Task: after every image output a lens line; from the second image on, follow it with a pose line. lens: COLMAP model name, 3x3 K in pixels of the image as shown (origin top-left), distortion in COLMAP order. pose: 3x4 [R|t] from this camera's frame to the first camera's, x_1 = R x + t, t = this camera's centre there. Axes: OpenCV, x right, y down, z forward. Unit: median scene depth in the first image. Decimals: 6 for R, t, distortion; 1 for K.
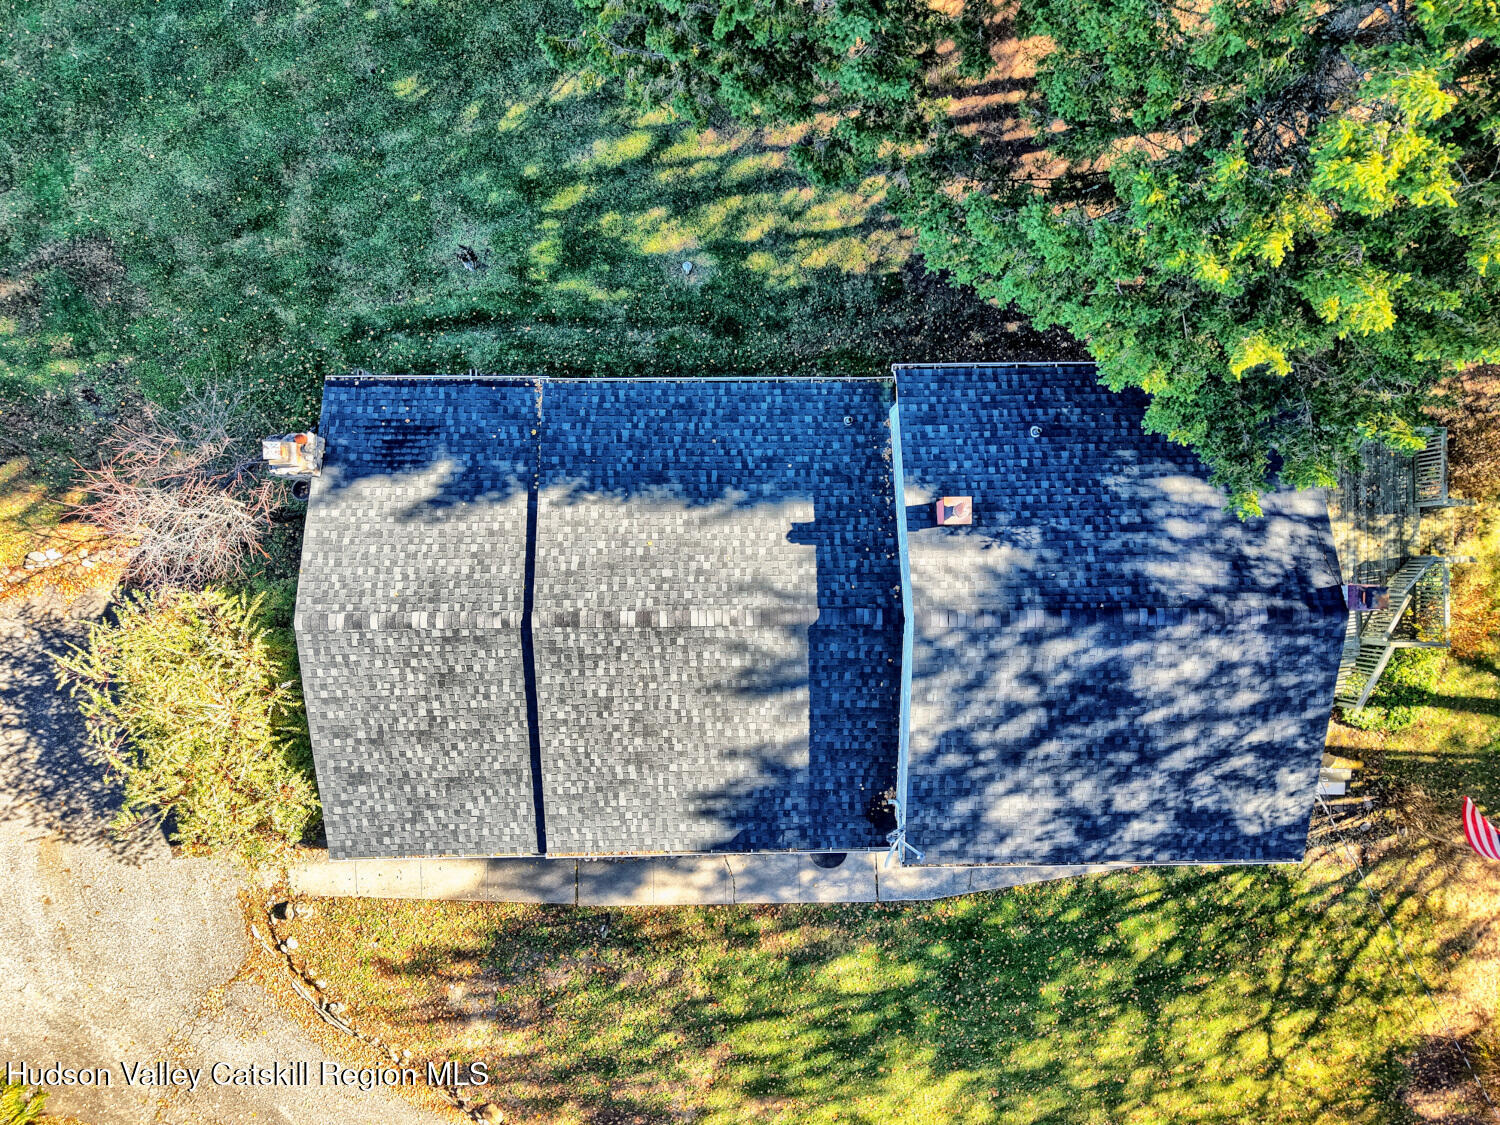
lens RADIAL K [[1003.6, 0, 750.0], [0, 1003.6, 562.5], [0, 0, 1]] dist [0.014705, -0.020899]
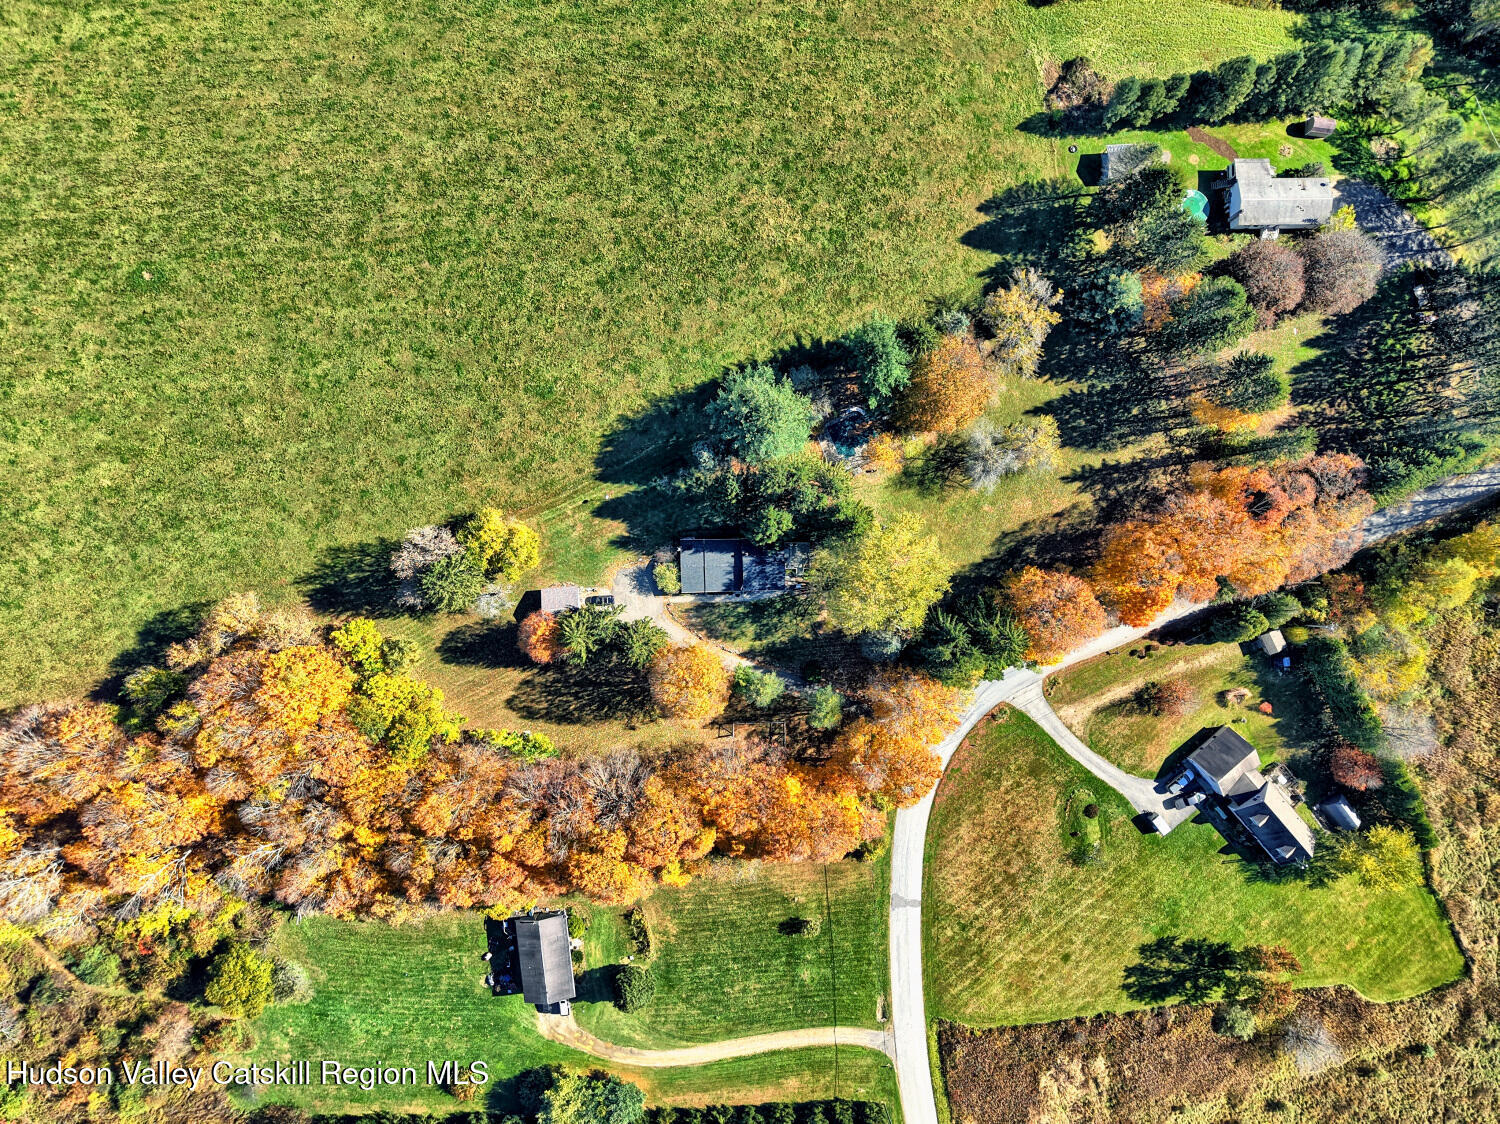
lens RADIAL K [[1003.6, 0, 750.0], [0, 1003.6, 562.0], [0, 0, 1]] dist [0.014705, -0.020899]
pose [[0.999892, -0.012470, 0.007723, 0.119681], [0.012457, 0.999921, 0.001657, 0.011552], [-0.007743, -0.001561, 0.999969, -7.166280]]
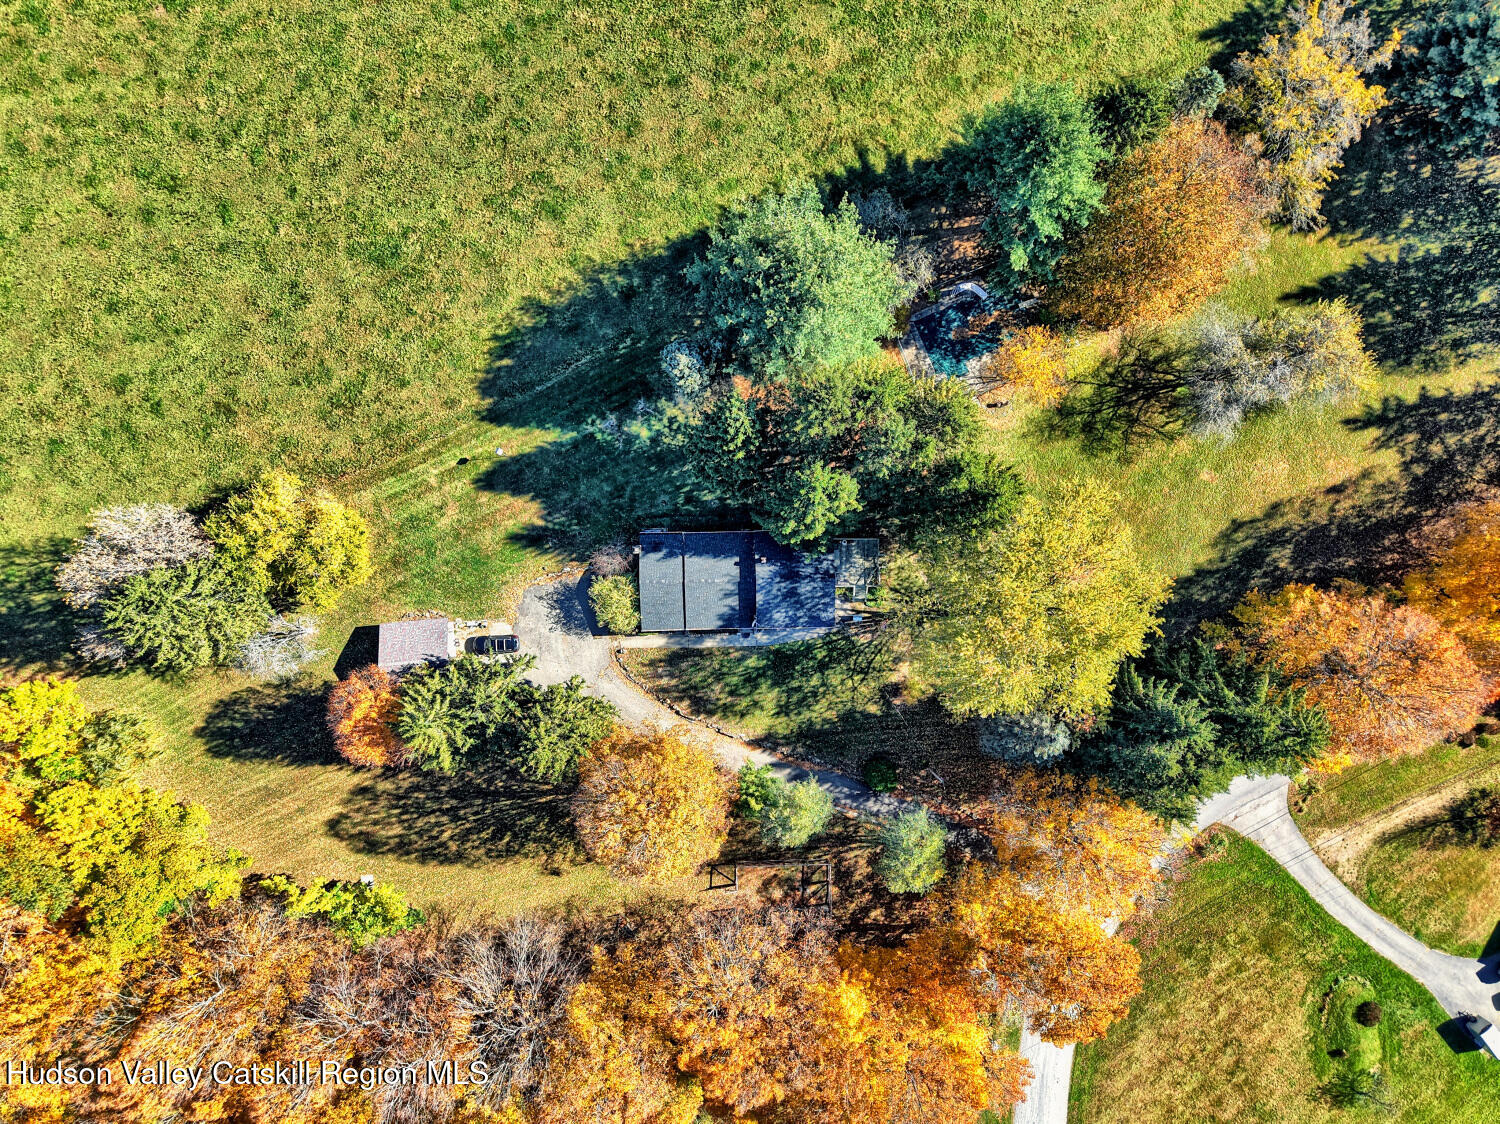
lens RADIAL K [[1003.6, 0, 750.0], [0, 1003.6, 562.0], [0, 0, 1]] dist [0.014705, -0.020899]
pose [[0.999926, -0.009857, 0.007070, 0.068671], [0.009861, 0.999951, -0.000517, -0.028268], [-0.007065, 0.000587, 0.999975, -3.434303]]
